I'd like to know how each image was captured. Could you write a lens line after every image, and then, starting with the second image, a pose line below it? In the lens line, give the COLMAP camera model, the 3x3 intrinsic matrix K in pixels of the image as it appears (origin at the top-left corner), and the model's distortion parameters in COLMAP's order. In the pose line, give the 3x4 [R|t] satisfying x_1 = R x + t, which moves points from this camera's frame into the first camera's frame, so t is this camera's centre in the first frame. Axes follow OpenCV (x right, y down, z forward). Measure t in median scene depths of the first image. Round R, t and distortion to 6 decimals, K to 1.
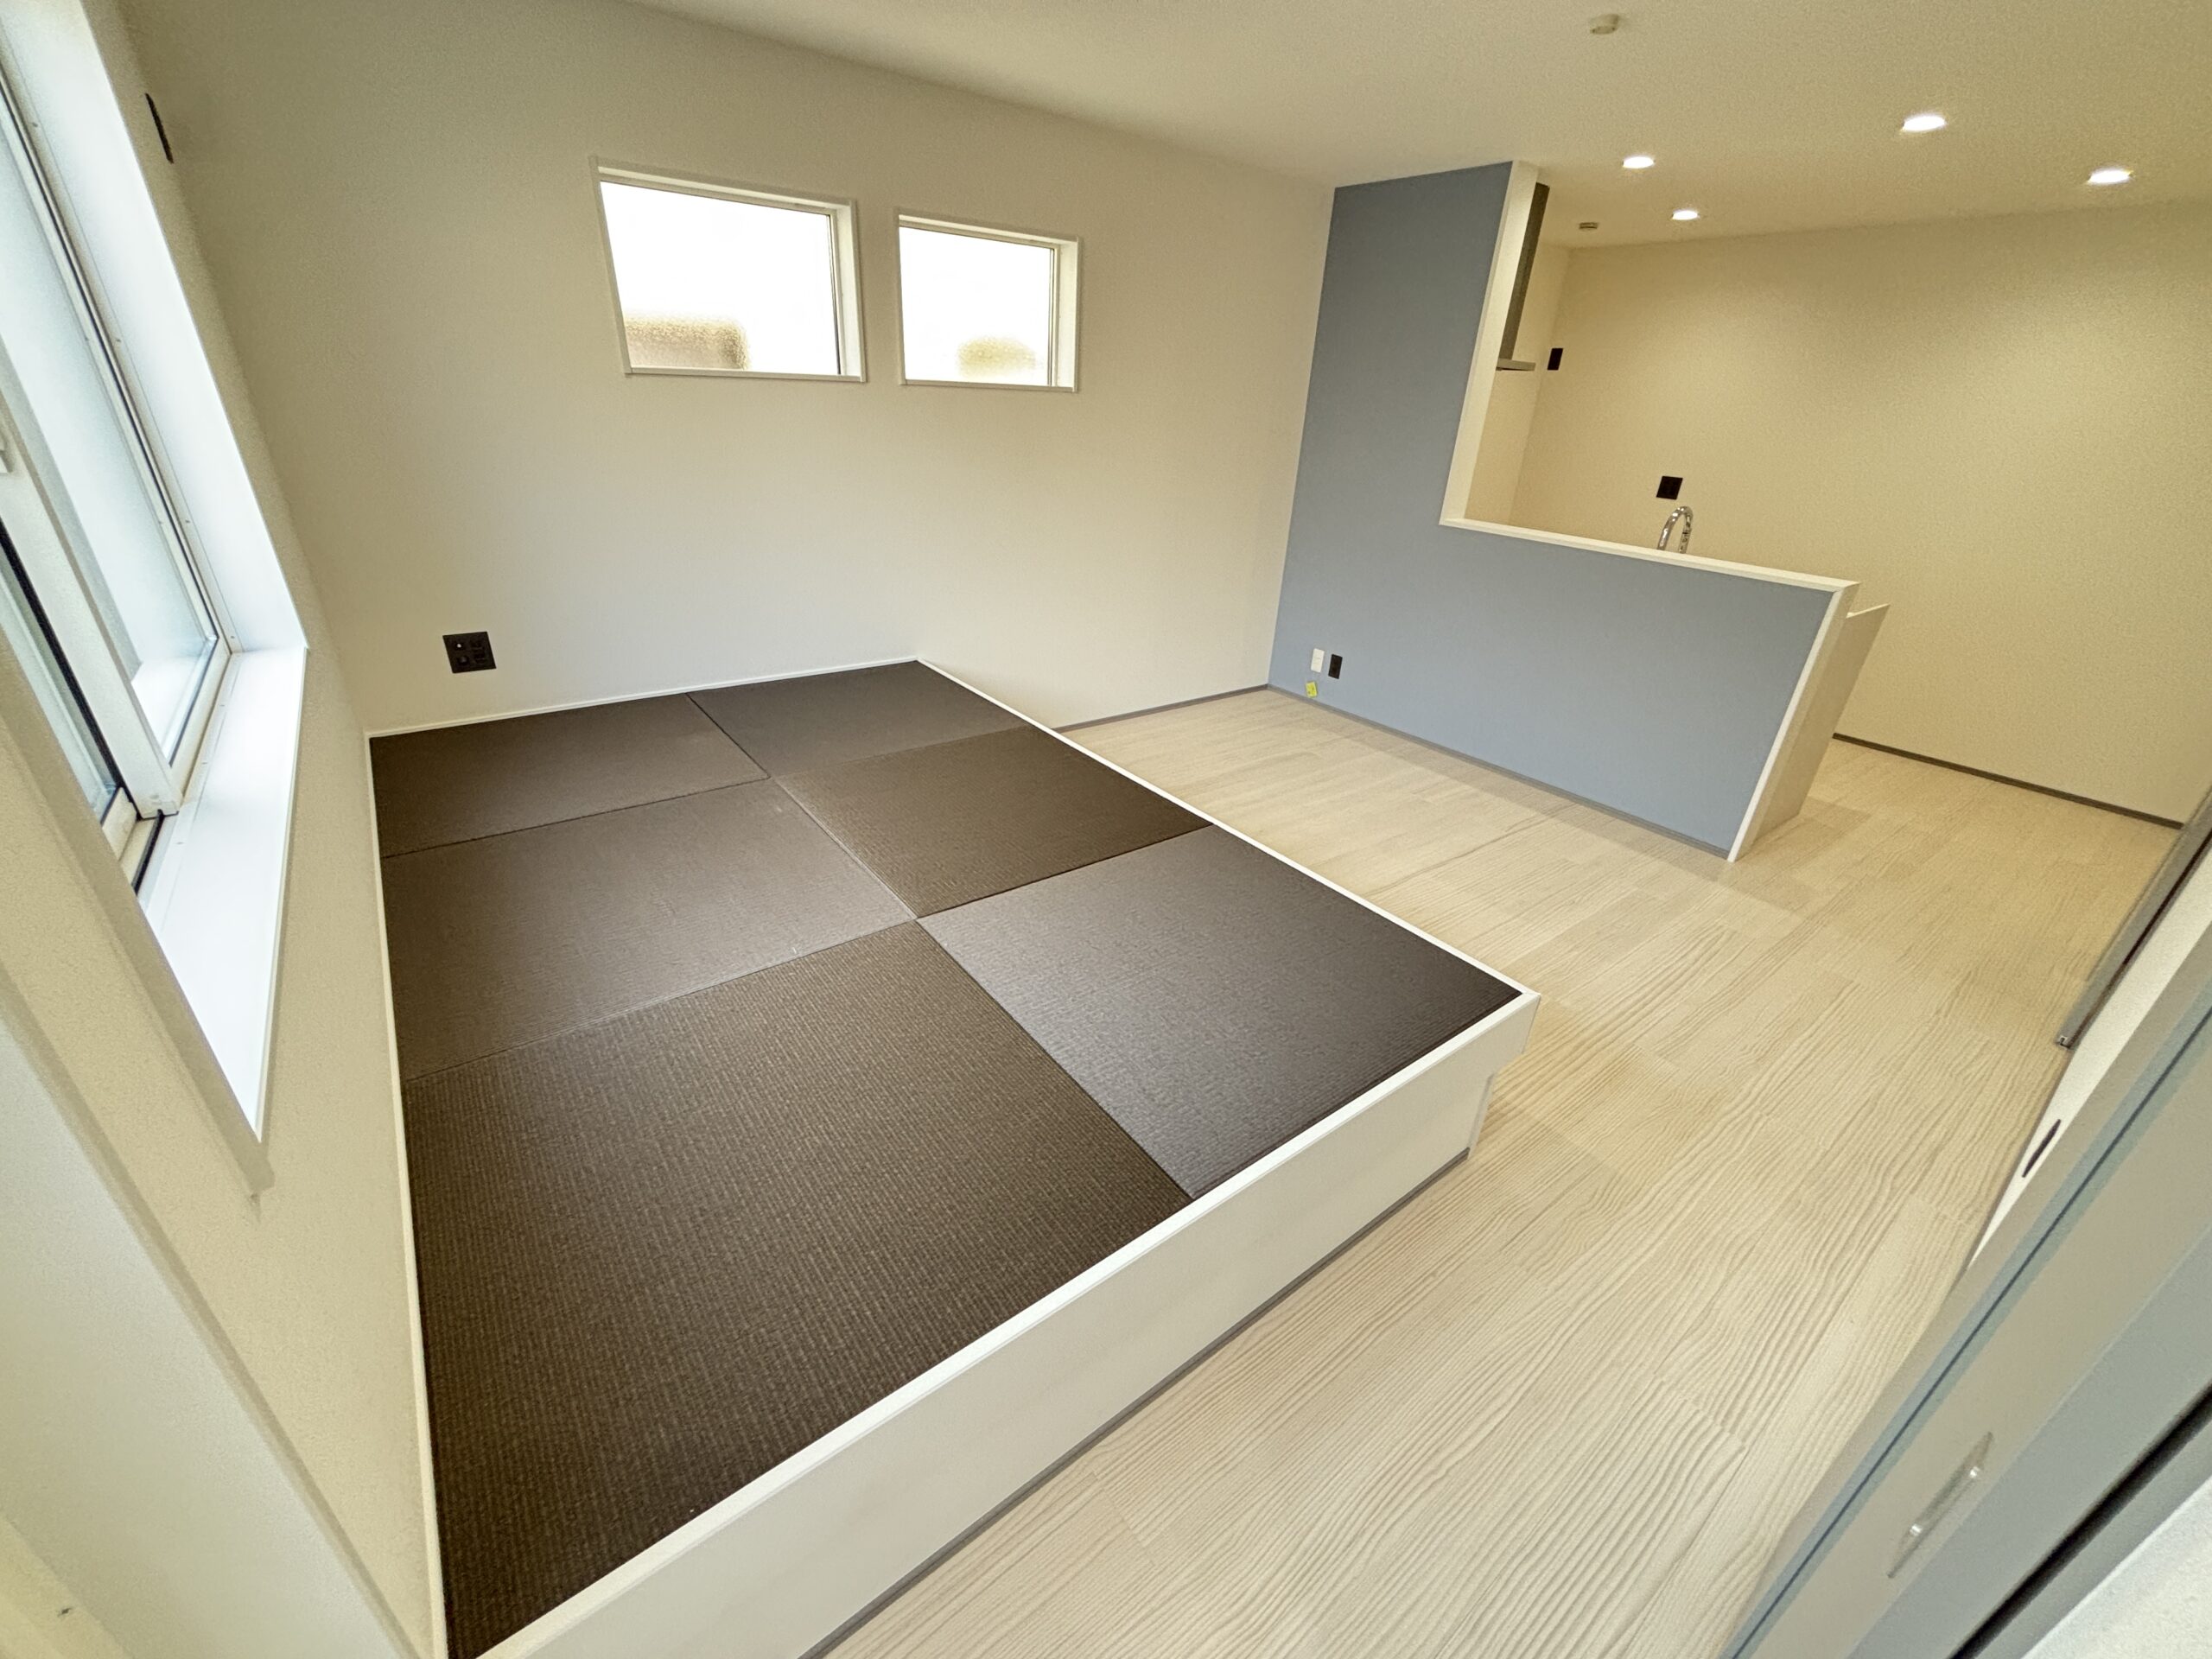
lens RADIAL K [[894.9, 0, 1109.7], [0, 894.9, 823.0], [0, 0, 1]] dist [0.000946, -0.000737]
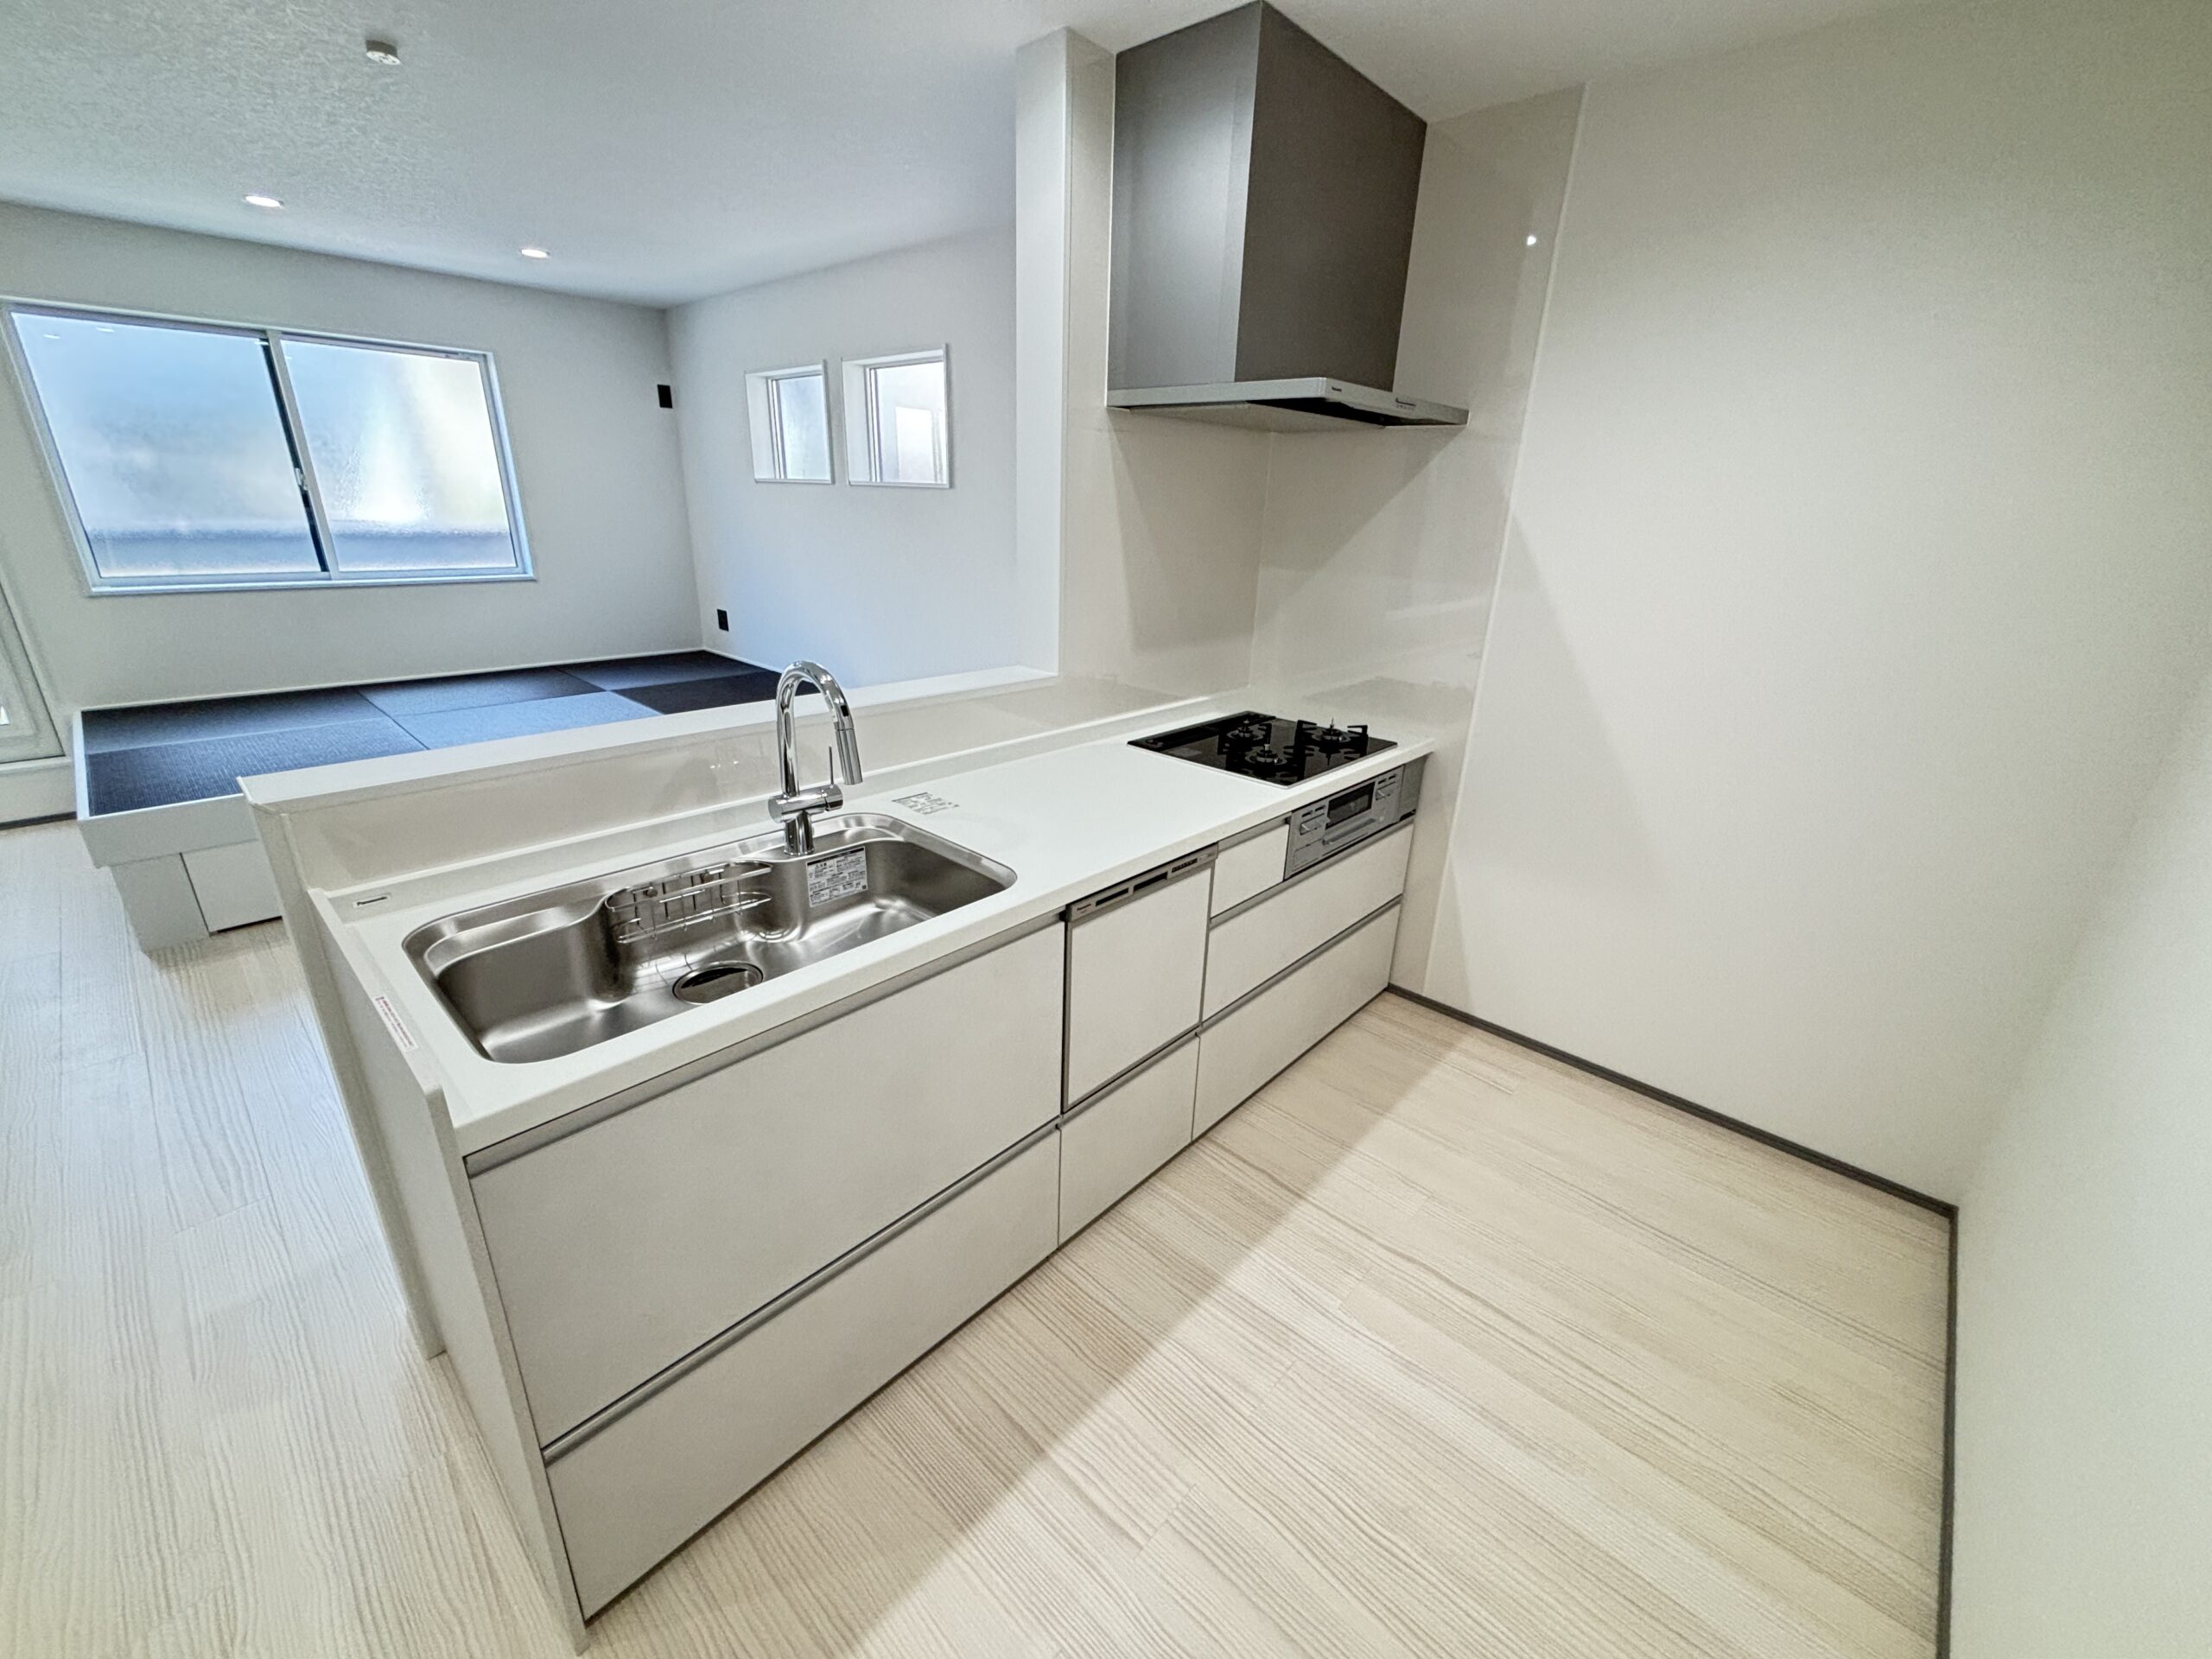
lens RADIAL K [[894.9, 0, 1109.7], [0, 894.9, 823.0], [0, 0, 1]] dist [0.000946, -0.000737]
pose [[0.176563, 0.294518, -0.939194, 1.098733], [-0.455702, 0.870221, 0.187219, -0.434658], [0.872446, 0.394936, 0.287861, 1.045015]]
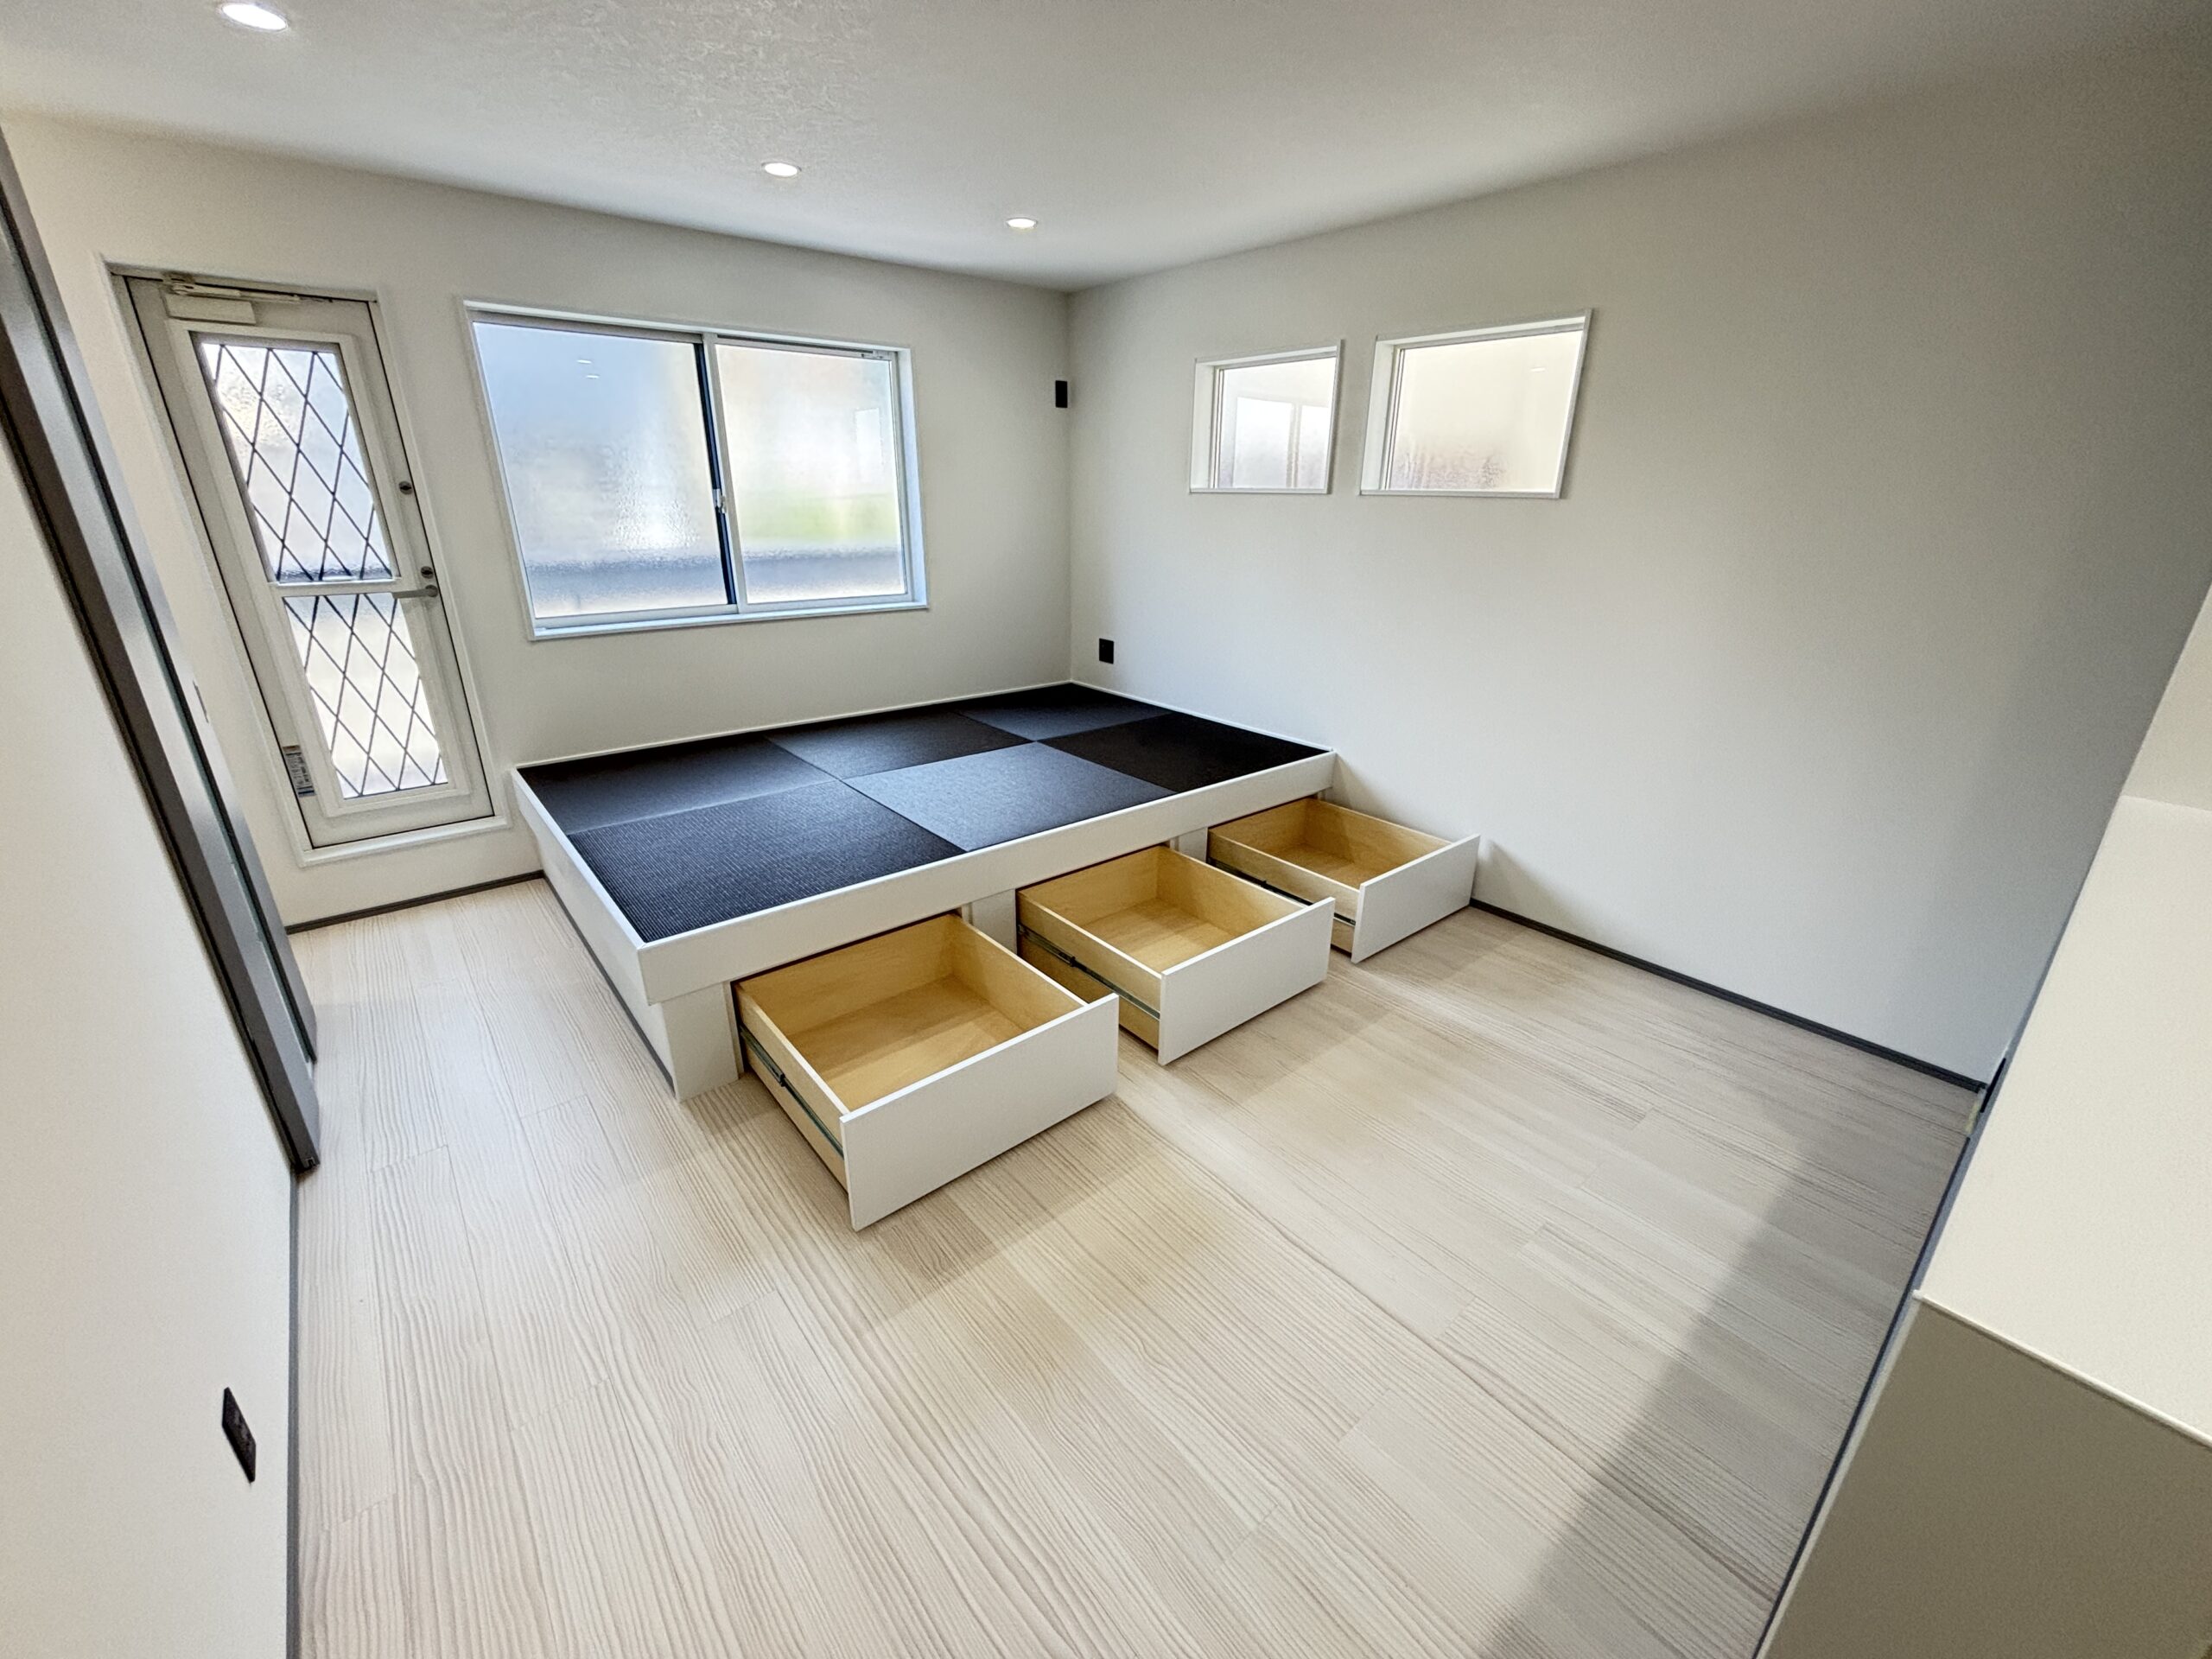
lens RADIAL K [[894.9, 0, 1109.7], [0, 894.9, 823.0], [0, 0, 1]] dist [0.000946, -0.000737]
pose [[0.049391, 0.306559, -0.950569, 0.797743], [-0.447745, 0.857536, 0.253291, -0.266733], [0.892796, 0.413102, 0.179615, 0.643432]]
